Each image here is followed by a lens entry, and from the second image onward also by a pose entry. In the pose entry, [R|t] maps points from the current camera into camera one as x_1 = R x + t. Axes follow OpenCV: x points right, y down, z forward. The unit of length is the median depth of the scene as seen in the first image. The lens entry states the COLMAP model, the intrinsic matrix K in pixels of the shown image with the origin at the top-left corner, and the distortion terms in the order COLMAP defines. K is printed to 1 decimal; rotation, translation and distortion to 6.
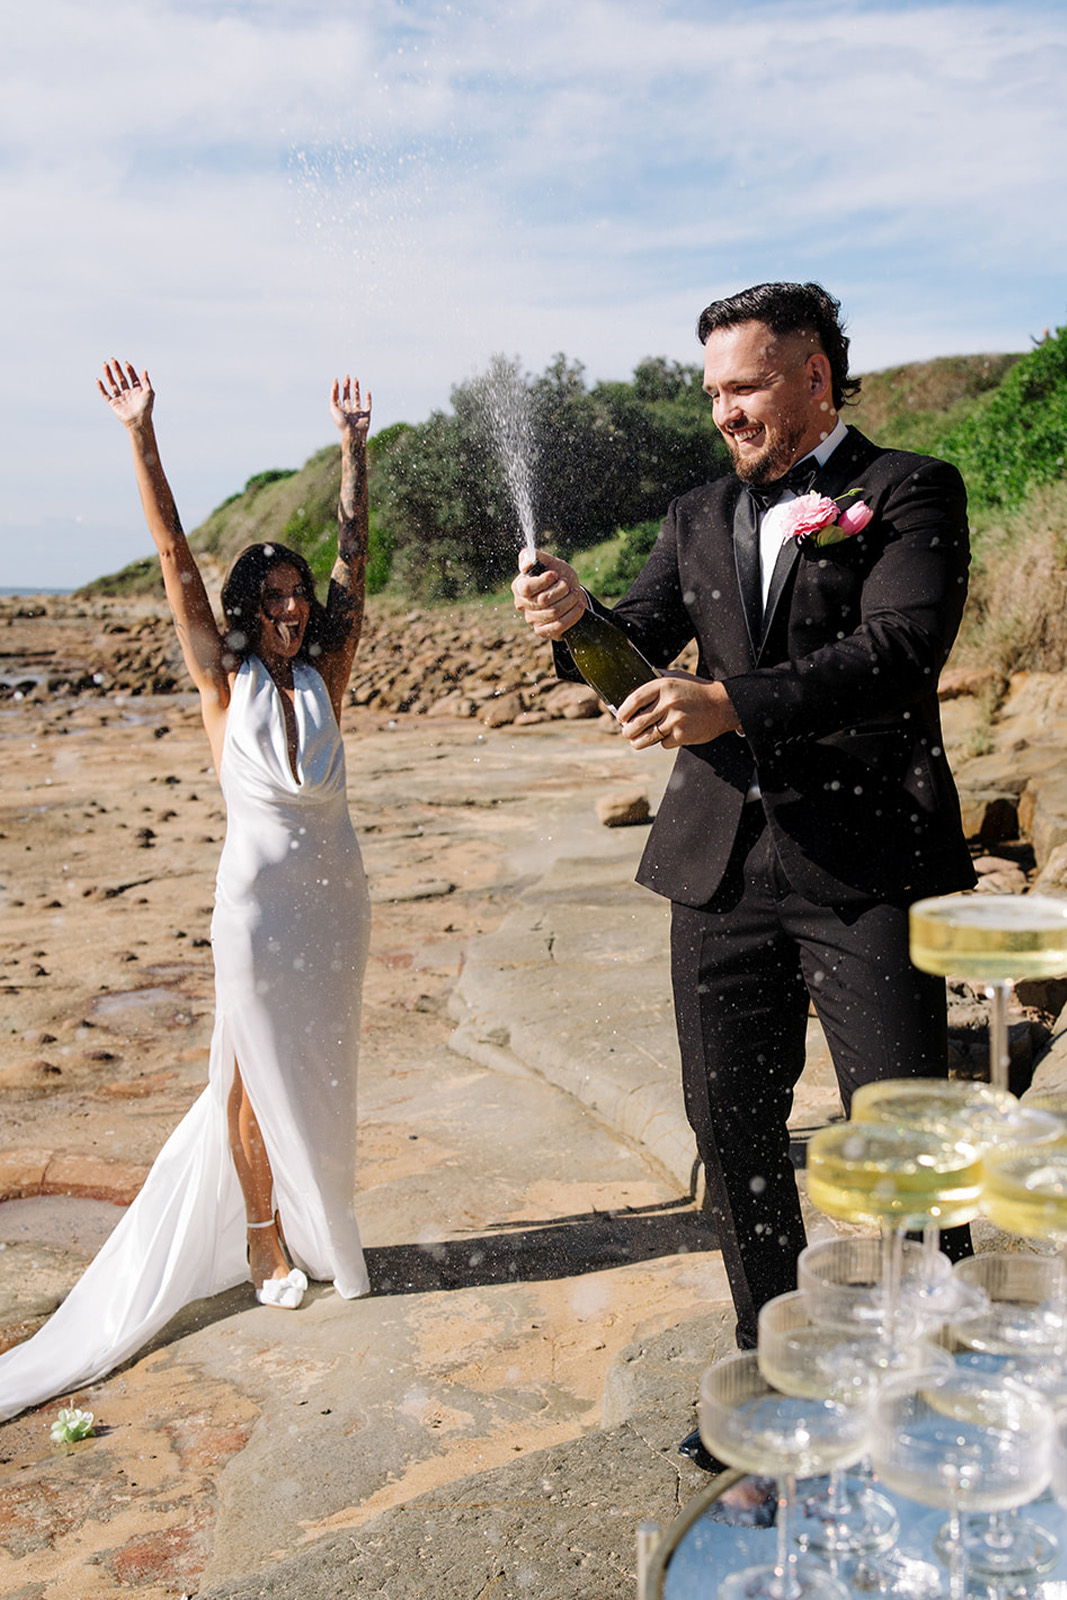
lens RADIAL K [[1969.1, 0, 533.5], [0, 1969.1, 800.0], [0, 0, 1]] dist [0.023502, -0.029651]
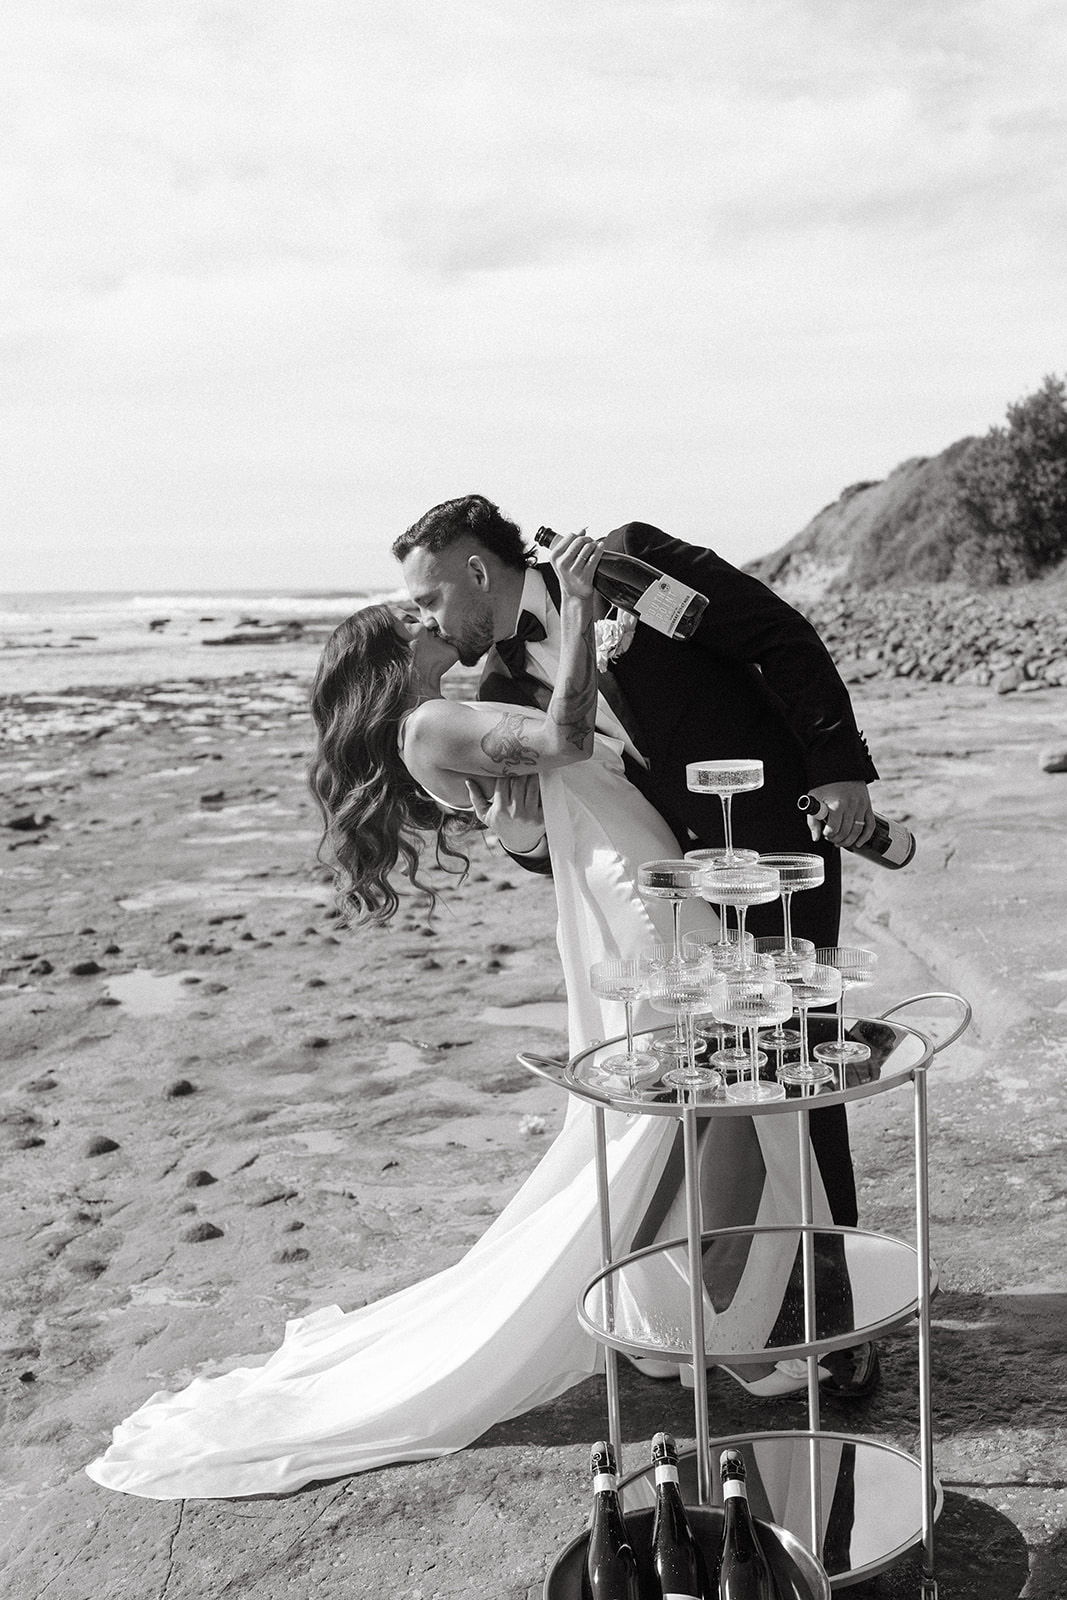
lens RADIAL K [[1969.1, 0, 533.5], [0, 1969.1, 800.0], [0, 0, 1]] dist [0.023502, -0.029651]
pose [[0.921147, 0.016202, -0.388879, 0.177584], [-0.010111, 0.999792, 0.017706, 0.009449], [0.389085, -0.012378, 0.921119, -0.220020]]
